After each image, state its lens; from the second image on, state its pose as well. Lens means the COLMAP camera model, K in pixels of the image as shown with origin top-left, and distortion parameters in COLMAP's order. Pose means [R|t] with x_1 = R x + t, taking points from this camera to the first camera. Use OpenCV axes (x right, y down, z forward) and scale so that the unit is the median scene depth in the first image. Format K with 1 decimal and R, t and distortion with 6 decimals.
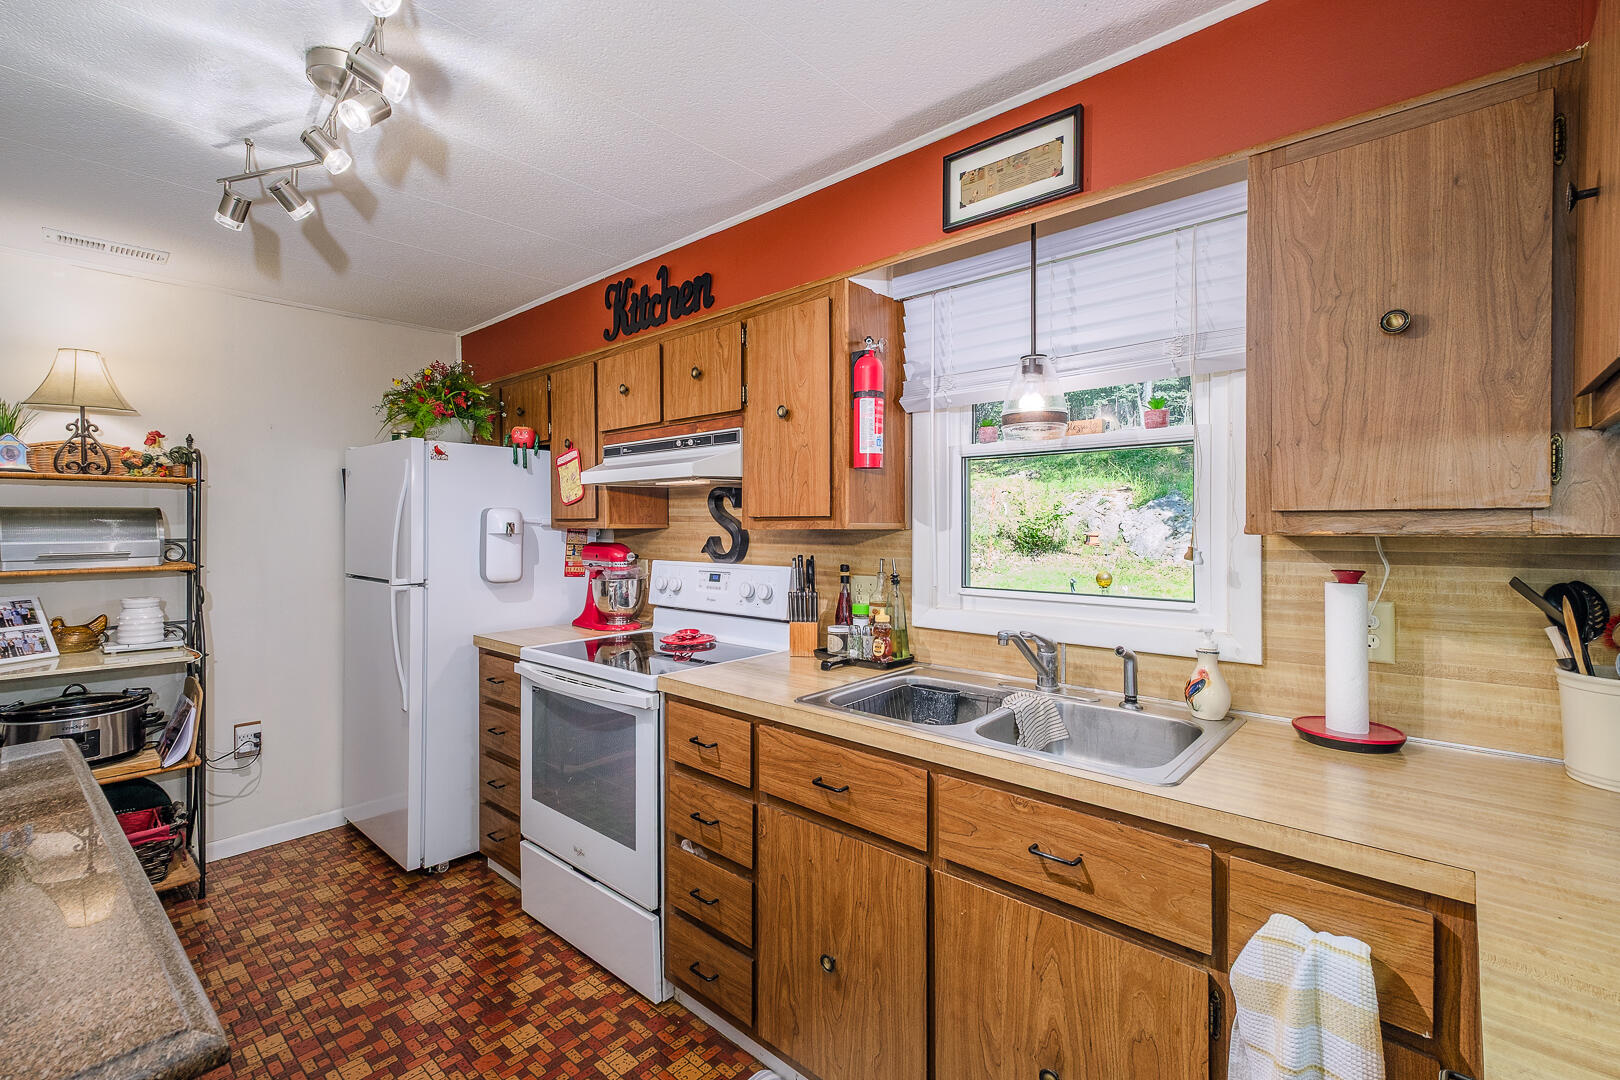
lens RADIAL K [[724.1, 0, 808.8], [0, 724.1, 534.9], [0, 0, 1]] dist [0.014554, -0.000207]
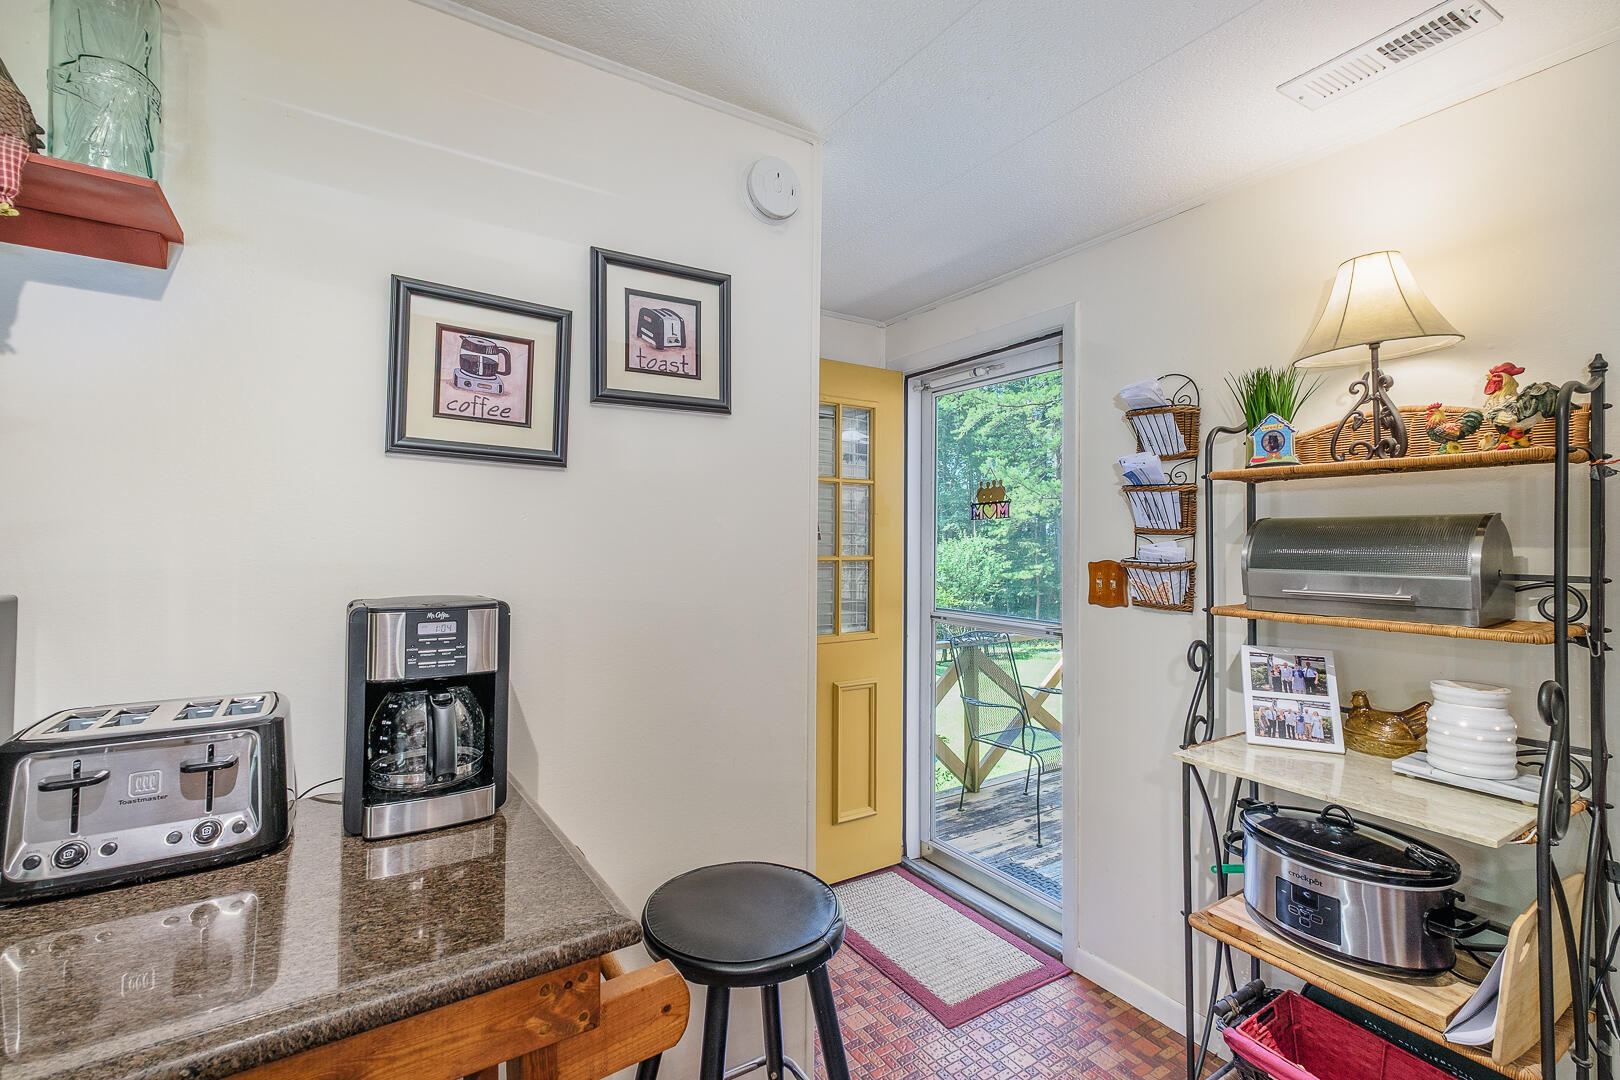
lens RADIAL K [[724.1, 0, 808.8], [0, 724.1, 534.9], [0, 0, 1]] dist [0.014554, -0.000207]
pose [[-0.254485, -0.011074, -0.967013, -0.283432], [-0.015886, 0.999847, -0.007270, -0.010751], [0.966946, 0.013512, -0.254622, 0.688064]]
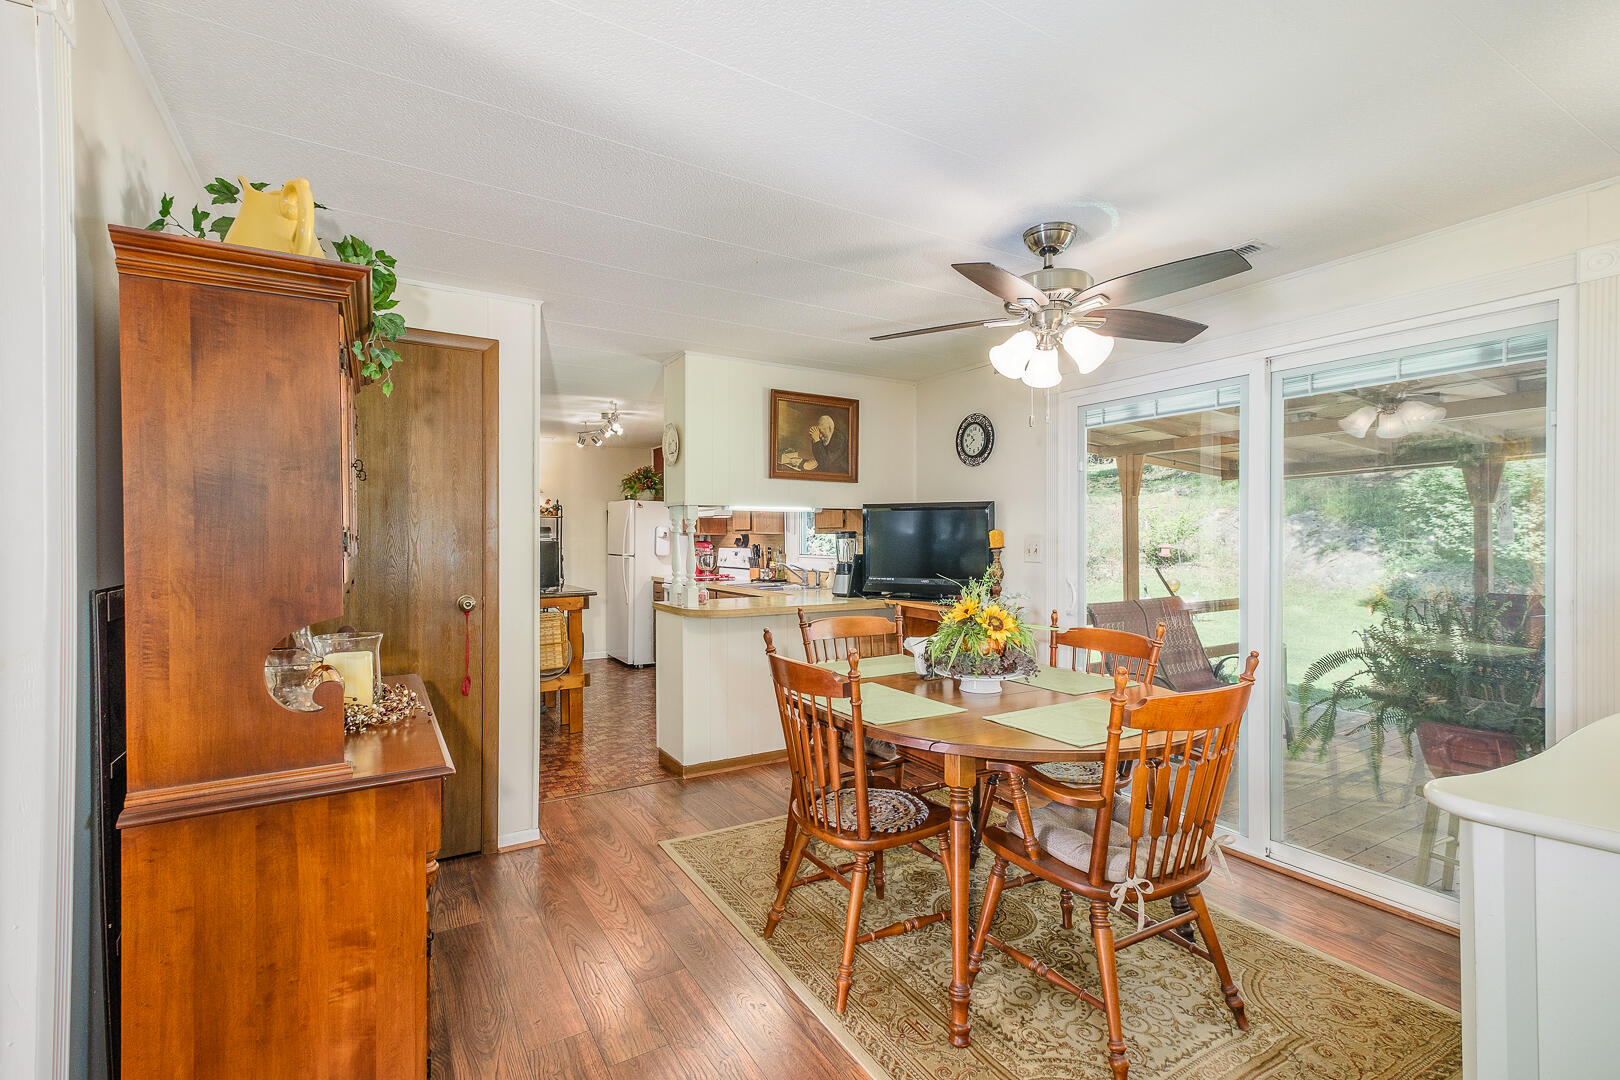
lens RADIAL K [[720.4, 0, 800.3], [0, 720.4, 547.4], [0, 0, 1]] dist [0.014236, 0.000088]
pose [[0.954866, 0.004719, -0.296999, 0.843324], [-0.006347, 0.999970, -0.004518, 0.047455], [0.296968, 0.006199, 0.954867, -1.348996]]
